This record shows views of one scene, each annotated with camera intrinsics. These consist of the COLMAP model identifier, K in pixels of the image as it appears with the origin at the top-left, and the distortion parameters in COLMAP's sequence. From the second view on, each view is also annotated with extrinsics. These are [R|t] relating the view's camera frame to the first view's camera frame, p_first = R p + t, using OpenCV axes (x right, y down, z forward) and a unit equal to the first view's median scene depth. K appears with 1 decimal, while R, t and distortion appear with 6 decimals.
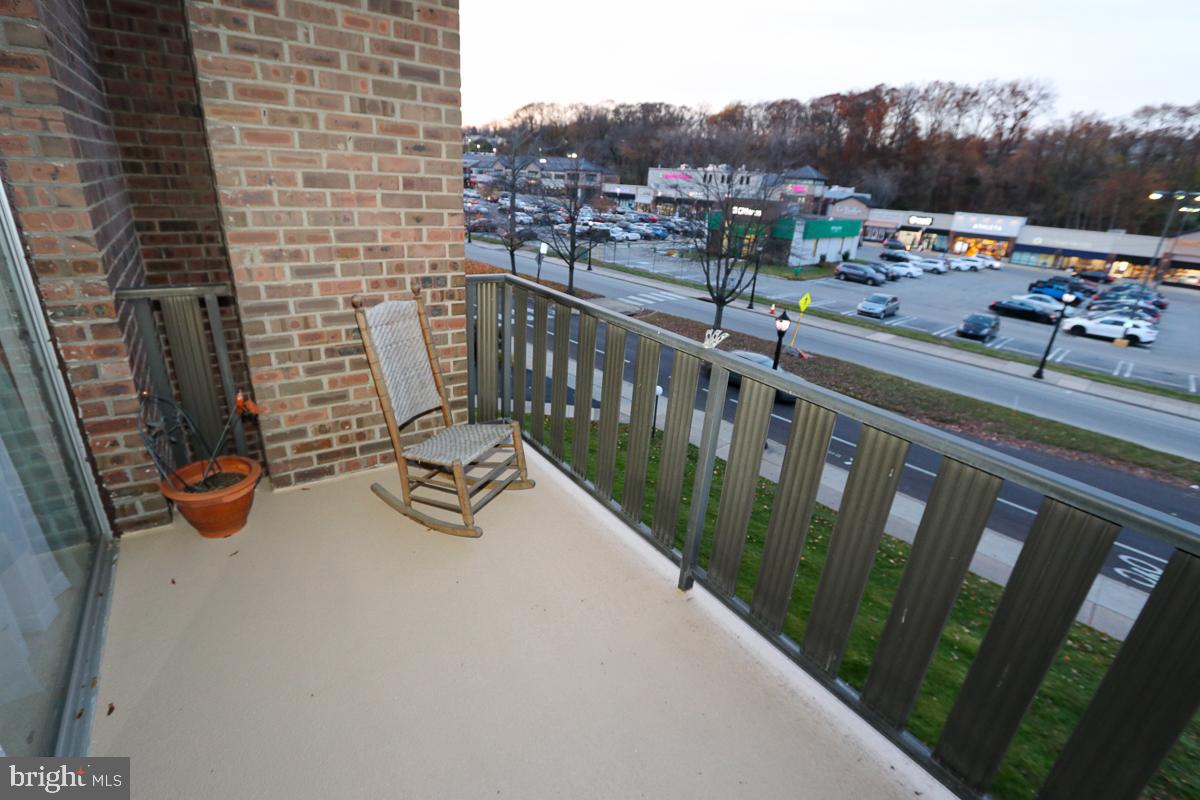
lens RADIAL K [[550.6, 0, 593.8], [0, 550.6, 408.3], [0, 0, 1]] dist [-0.017682, 0.001911]
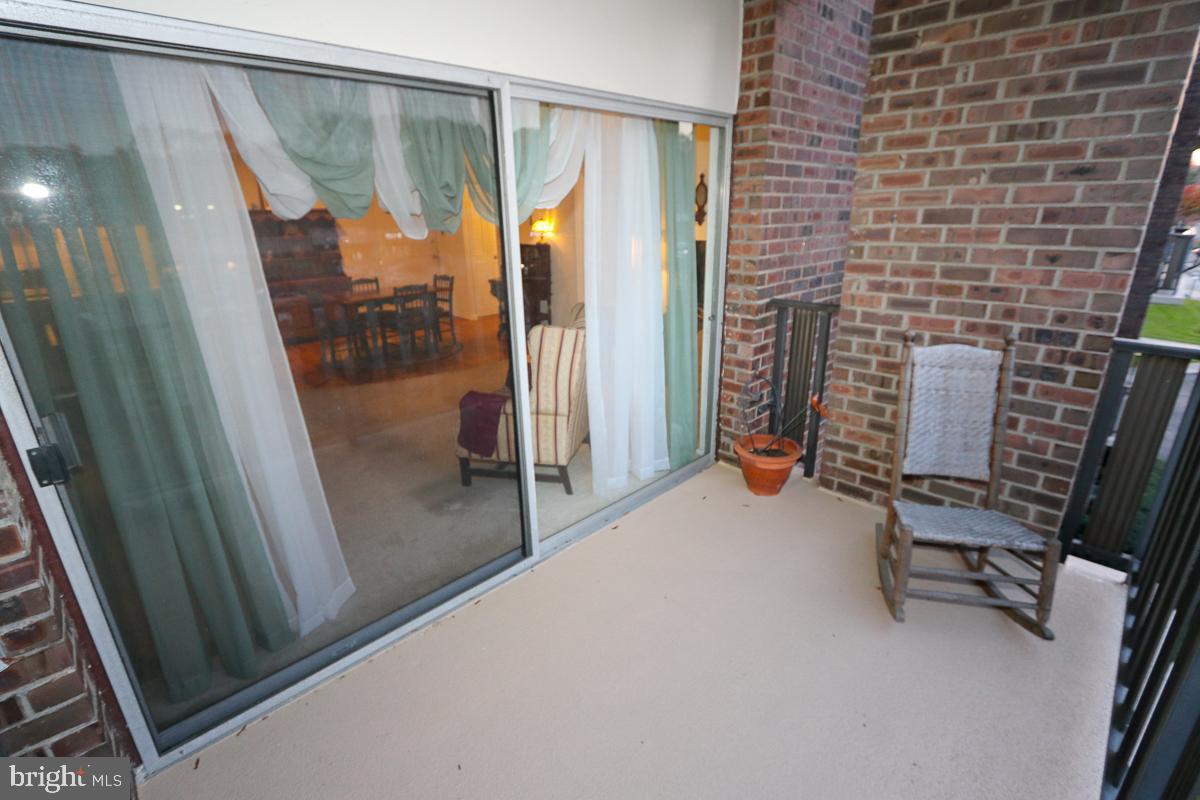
lens RADIAL K [[550.6, 0, 595.8], [0, 550.6, 397.1], [0, 0, 1]] dist [-0.017682, 0.001911]
pose [[0.172661, 0.260442, -0.949925, 0.405844], [-0.344882, 0.919345, 0.189371, -0.085093], [0.922629, 0.294915, 0.248557, 0.265929]]
